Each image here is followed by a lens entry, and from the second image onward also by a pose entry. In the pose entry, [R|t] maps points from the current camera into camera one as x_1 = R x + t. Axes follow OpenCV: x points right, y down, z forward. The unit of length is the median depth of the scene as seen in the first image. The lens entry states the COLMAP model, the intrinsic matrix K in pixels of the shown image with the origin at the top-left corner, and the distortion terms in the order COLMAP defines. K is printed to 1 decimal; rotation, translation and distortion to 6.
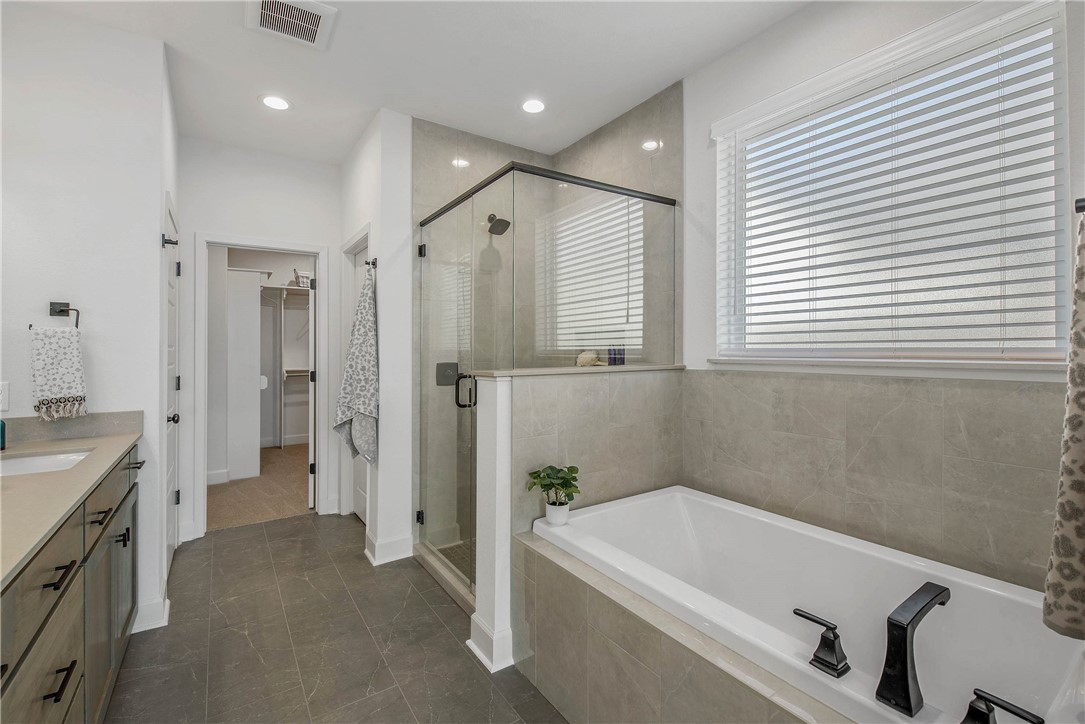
lens RADIAL K [[470.1, 0, 543.3], [0, 470.1, 351.3], [0, 0, 1]] dist [-0.001316, -0.000553]
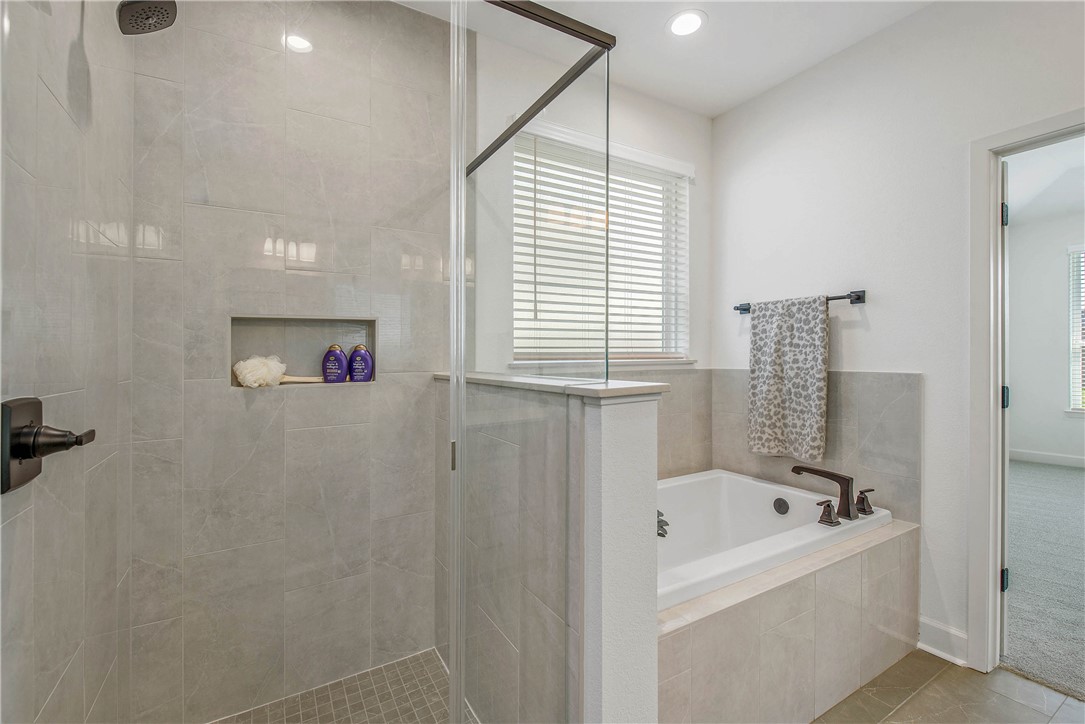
lens RADIAL K [[470.1, 0, 543.3], [0, 470.1, 351.3], [0, 0, 1]] dist [-0.001316, -0.000553]
pose [[0.064568, 0.006967, 0.997889, -0.064049], [0.008321, 0.999937, -0.007520, -0.000028], [-0.997879, 0.008789, 0.064506, 0.097953]]
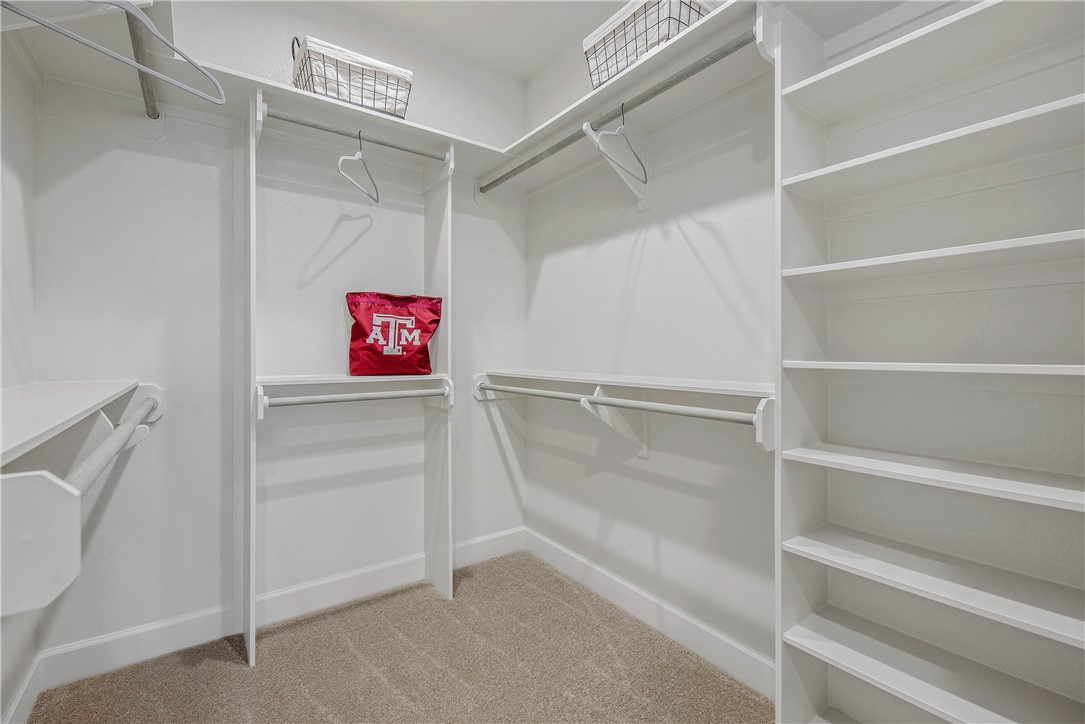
lens RADIAL K [[470.1, 0, 543.3], [0, 470.1, 351.3], [0, 0, 1]] dist [-0.001316, -0.000553]
pose [[0.999464, -0.001294, 0.032711, -0.703575], [0.001342, 0.999998, -0.001449, 0.040618], [-0.032709, 0.001492, 0.999464, 1.285330]]
